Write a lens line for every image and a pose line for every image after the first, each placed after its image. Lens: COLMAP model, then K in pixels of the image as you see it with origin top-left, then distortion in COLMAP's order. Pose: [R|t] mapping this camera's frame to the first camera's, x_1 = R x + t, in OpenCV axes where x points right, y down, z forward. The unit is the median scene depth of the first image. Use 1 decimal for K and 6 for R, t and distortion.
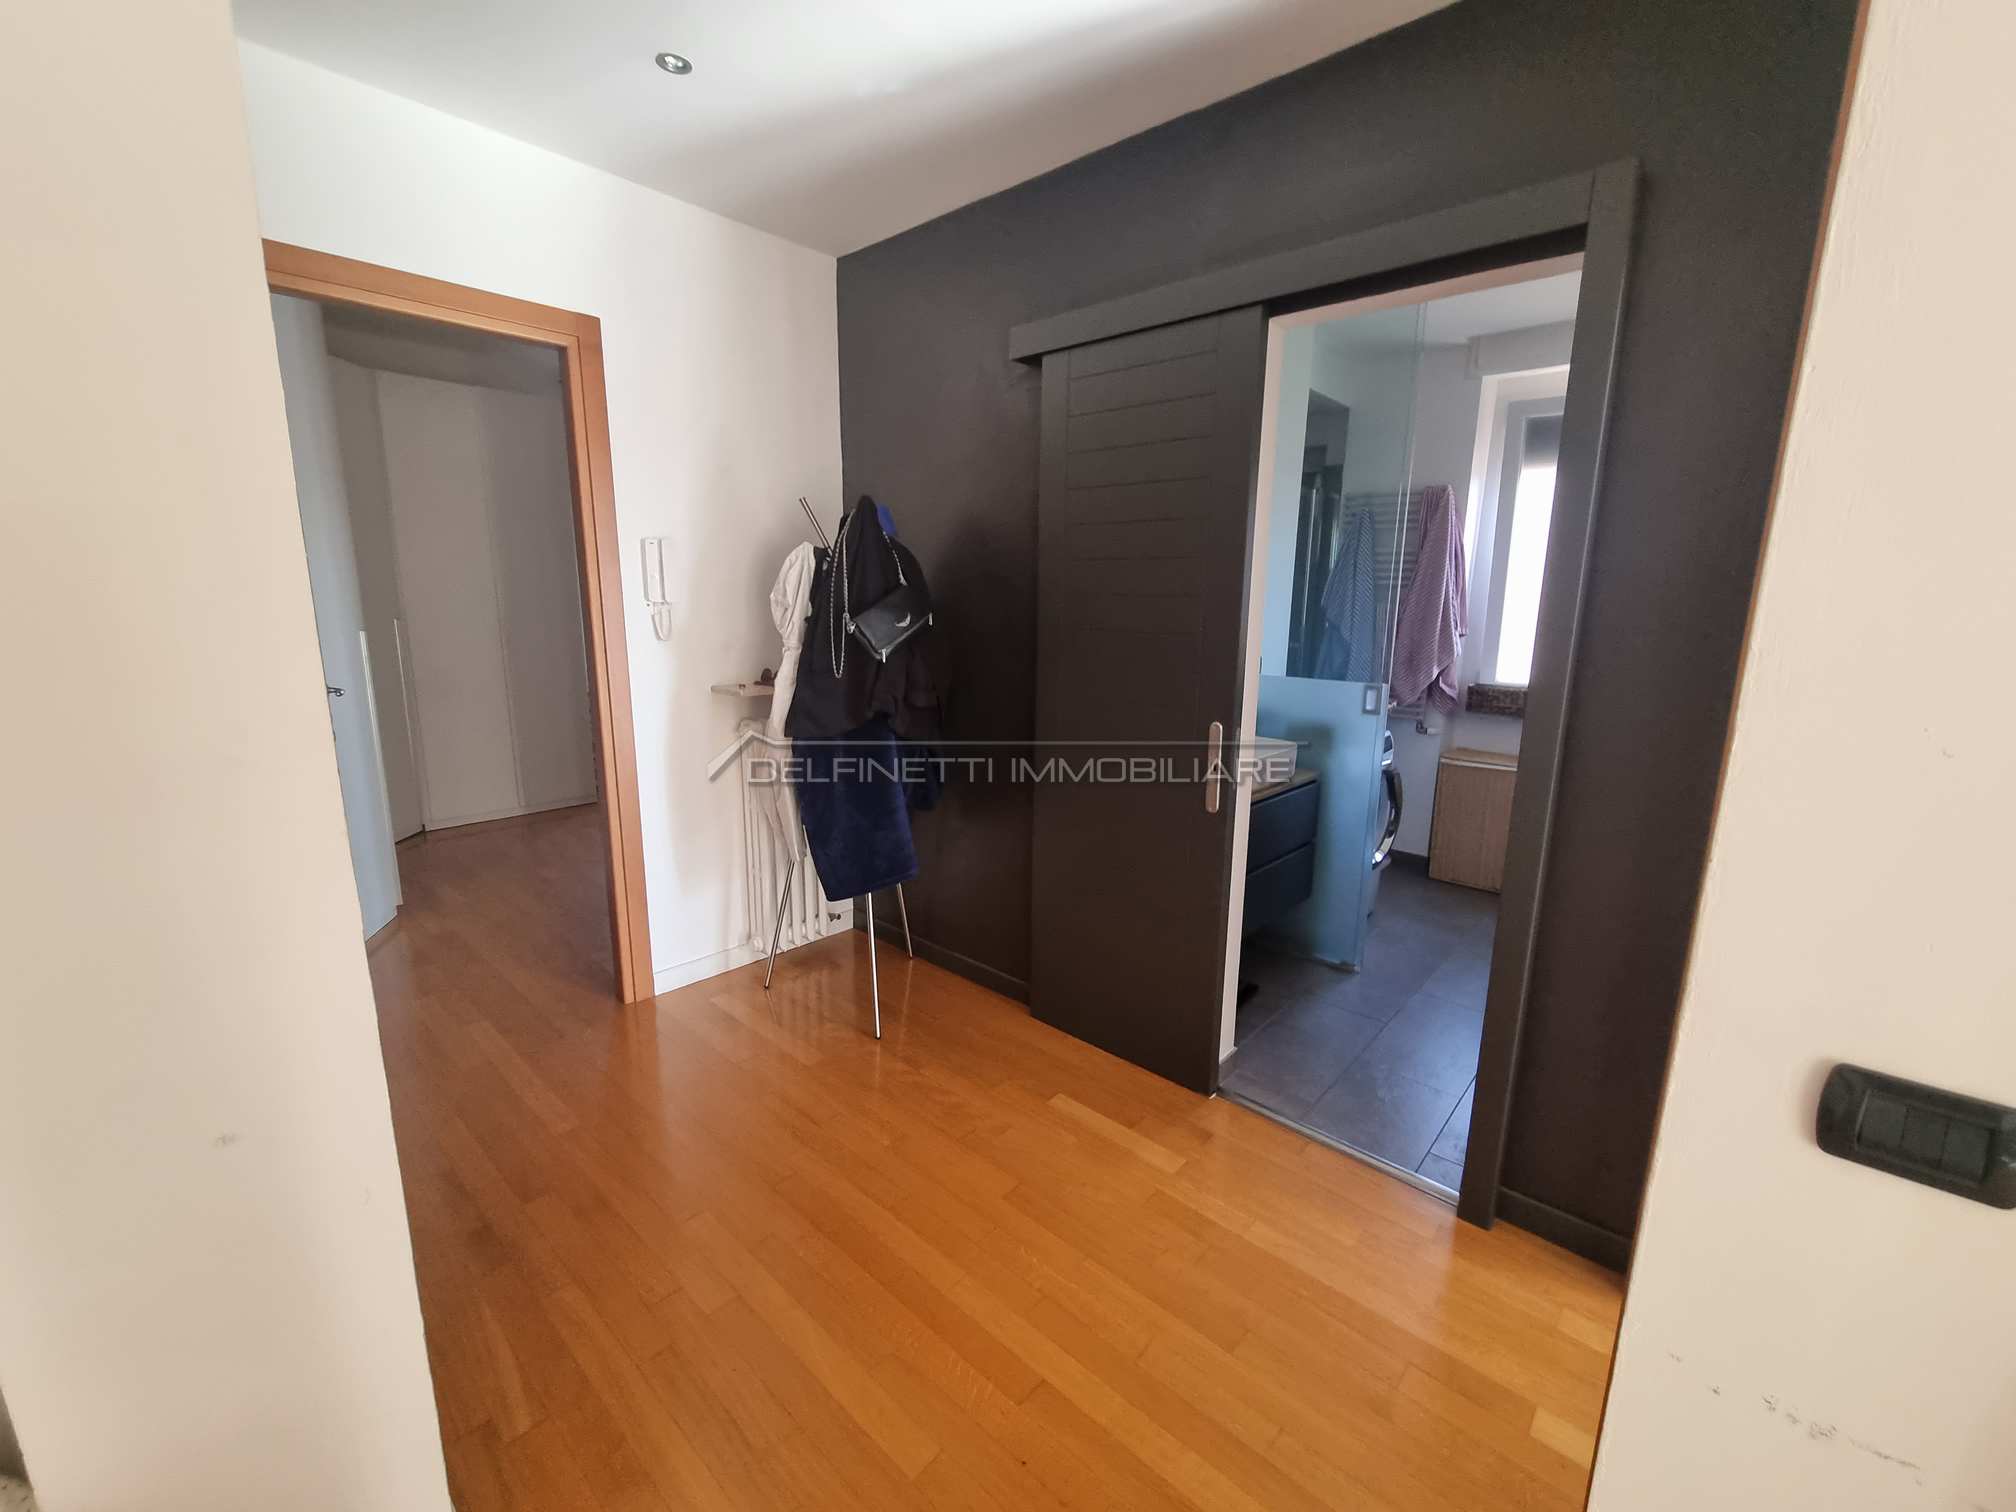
lens RADIAL K [[825.1, 0, 1008.0], [0, 825.1, 756.0], [0, 0, 1]] dist [-0.002511, -0.000415]
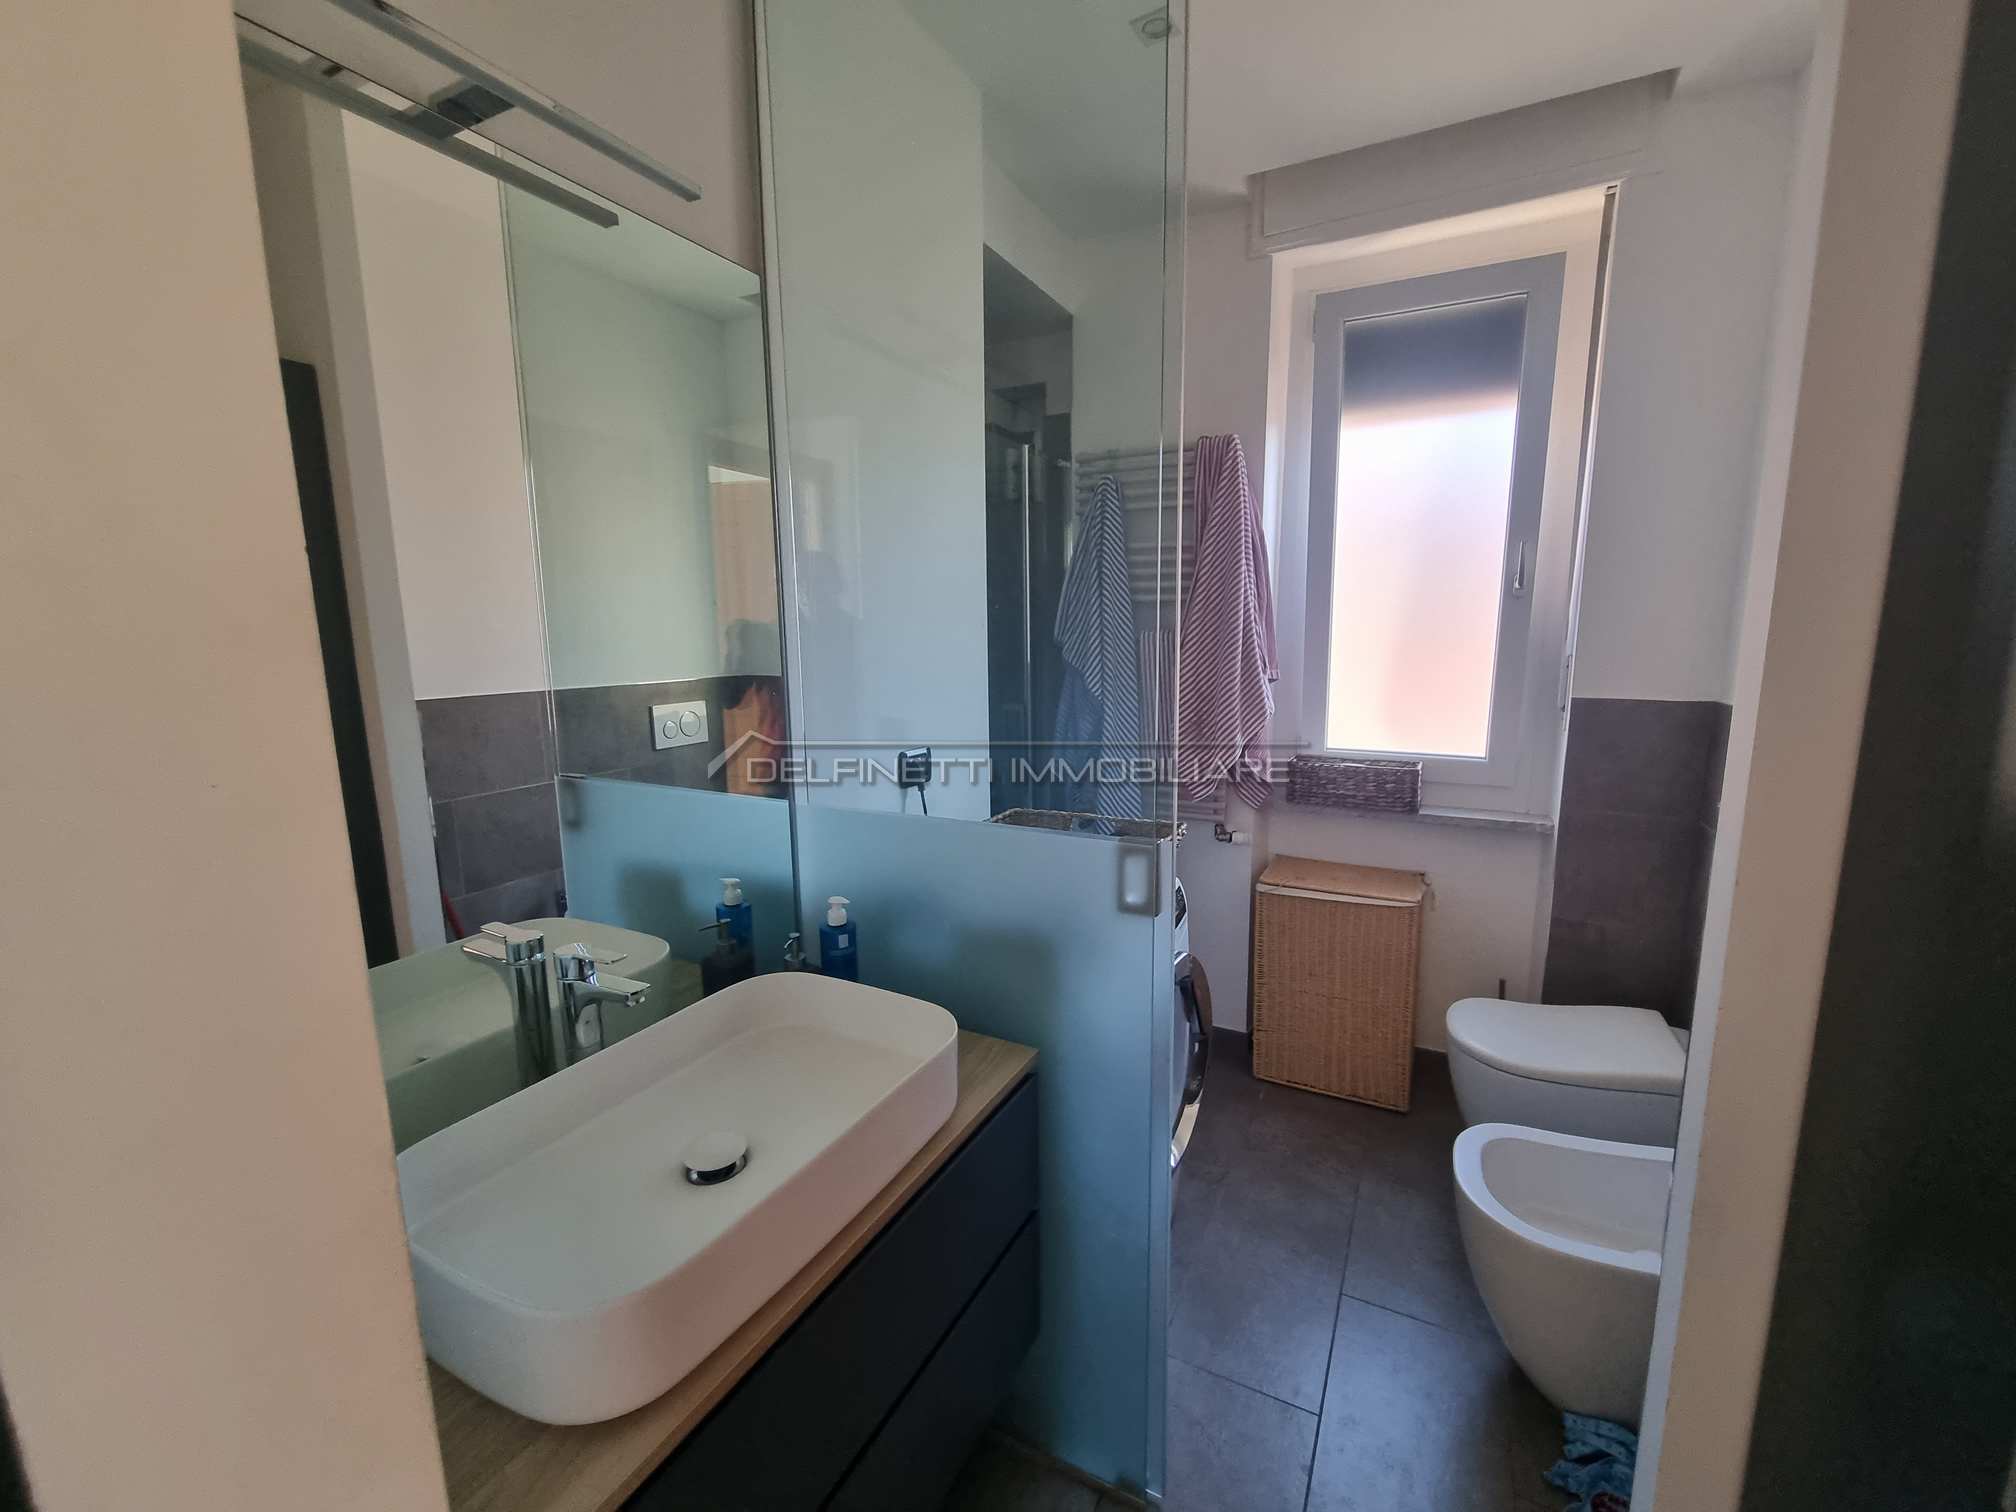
lens RADIAL K [[825.1, 0, 1008.0], [0, 825.1, 756.0], [0, 0, 1]] dist [-0.002511, -0.000415]
pose [[0.968499, -0.059067, 0.241913, 0.207888], [0.071085, 0.996617, -0.041248, -0.079266], [-0.238658, 0.057145, 0.969421, 0.453759]]
